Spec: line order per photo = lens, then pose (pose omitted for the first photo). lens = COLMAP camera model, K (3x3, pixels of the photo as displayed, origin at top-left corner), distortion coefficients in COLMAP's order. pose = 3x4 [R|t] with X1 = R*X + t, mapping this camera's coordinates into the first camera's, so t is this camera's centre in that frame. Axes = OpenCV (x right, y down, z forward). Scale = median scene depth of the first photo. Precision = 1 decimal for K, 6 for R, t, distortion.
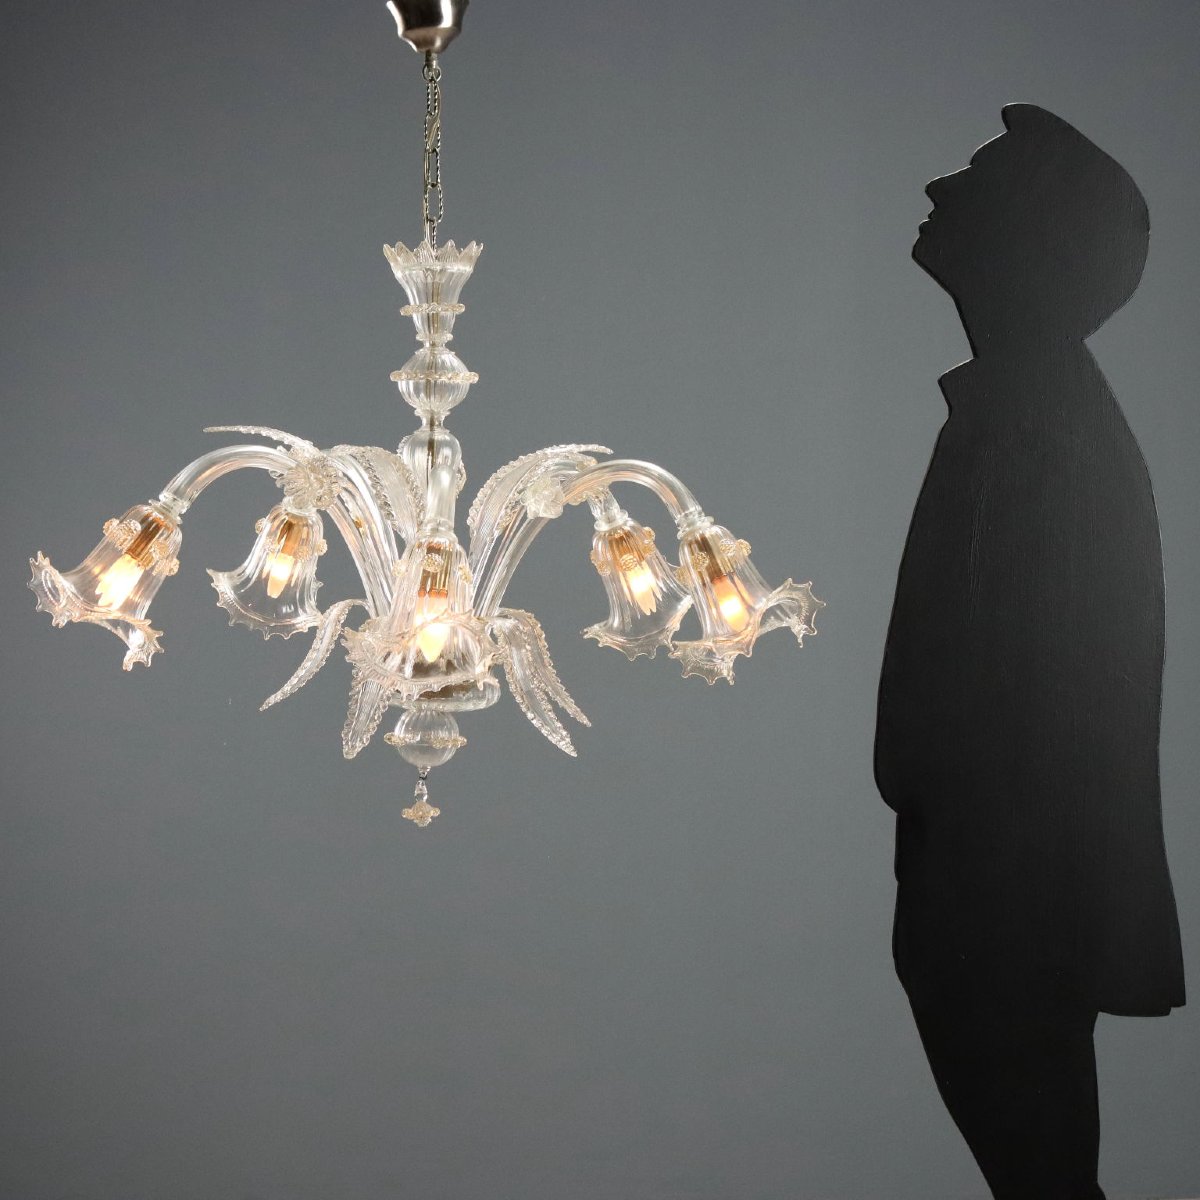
lens RADIAL K [[2818.2, 0, 598.0], [0, 2818.2, 595.6], [0, 0, 1]] dist [-0.100430, 0.000000]
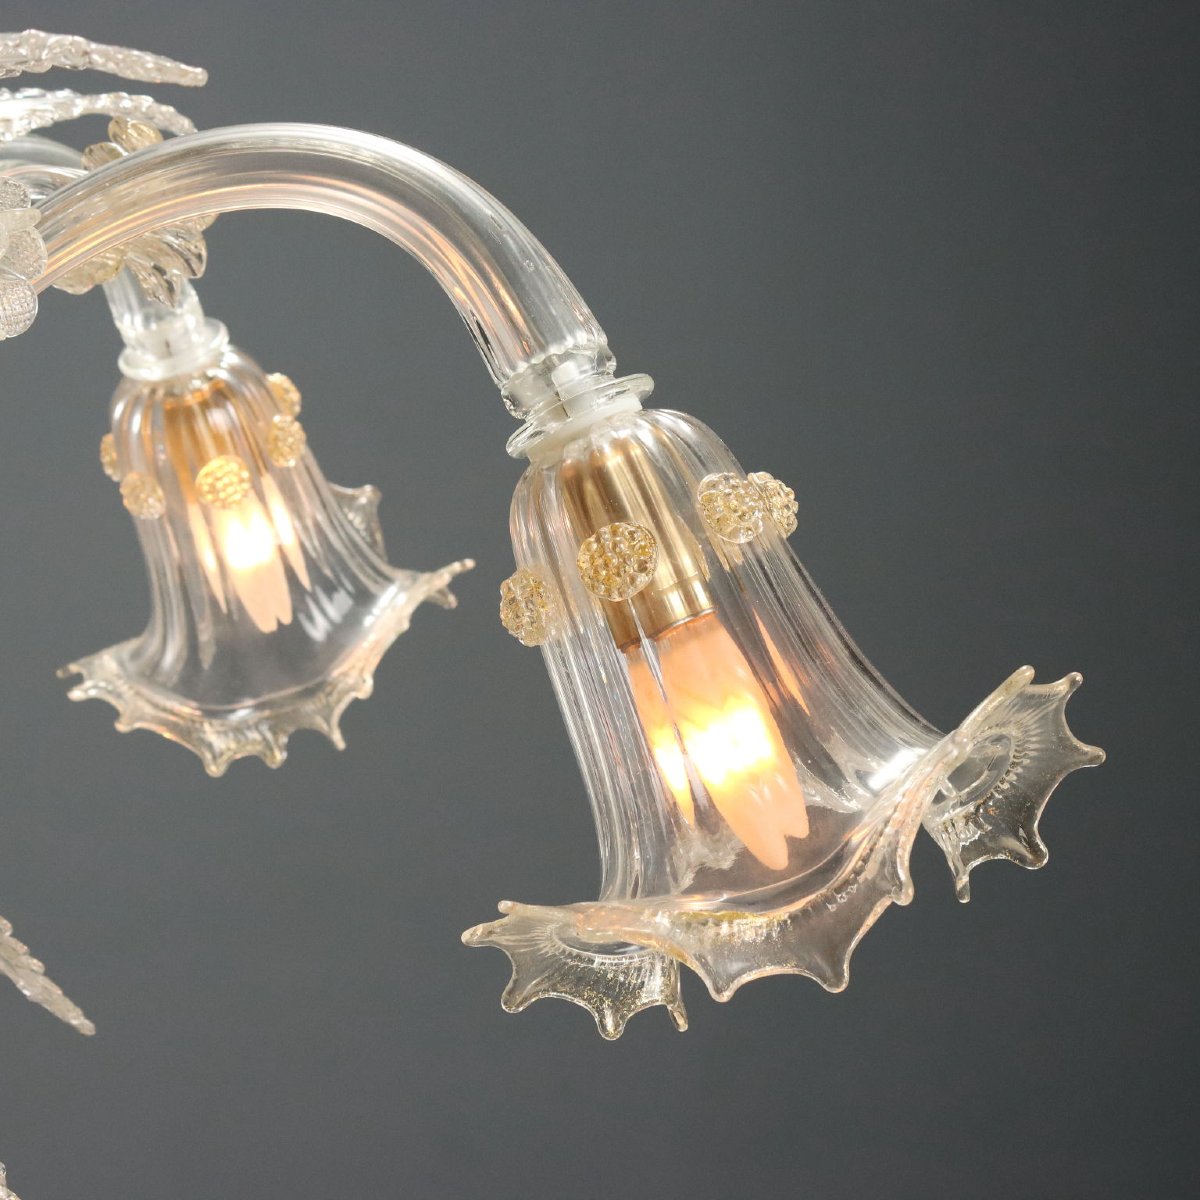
lens RADIAL K [[2818.2, 0, 599.2], [0, 2818.2, 604.4], [0, 0, 1]] dist [-0.100430, 0.000000]
pose [[0.976974, 0.038488, 0.209861, -0.014176], [-0.053595, 0.996327, 0.066779, -0.021591], [-0.206520, -0.076488, 0.975448, 0.673827]]
